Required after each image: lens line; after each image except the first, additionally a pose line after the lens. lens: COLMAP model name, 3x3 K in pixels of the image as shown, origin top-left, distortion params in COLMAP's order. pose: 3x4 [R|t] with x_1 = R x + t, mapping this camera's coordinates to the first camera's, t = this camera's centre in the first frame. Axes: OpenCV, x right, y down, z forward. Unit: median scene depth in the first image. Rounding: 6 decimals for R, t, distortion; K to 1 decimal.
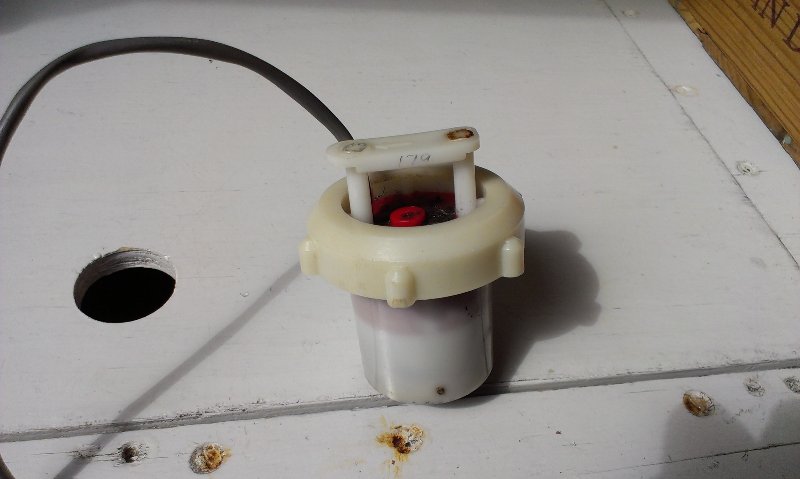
lens RADIAL K [[654.1, 0, 400.0], [0, 654.1, 239.5], [0, 0, 1]] dist [0.079909, -0.153003]
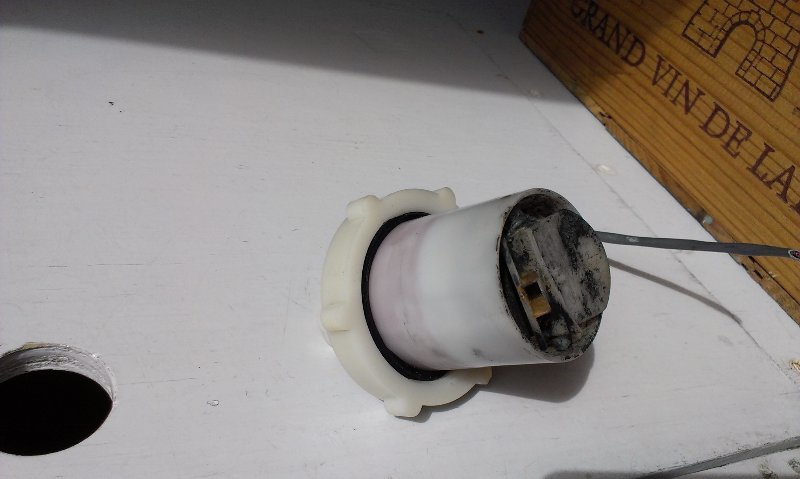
lens RADIAL K [[654.1, 0, 400.0], [0, 654.1, 239.5], [0, 0, 1]] dist [0.079909, -0.153003]
pose [[0.956924, 0.019957, 0.289651, -0.180078], [0.011644, 0.994194, -0.106971, -0.013092], [-0.290104, 0.105736, 0.951136, 0.143546]]
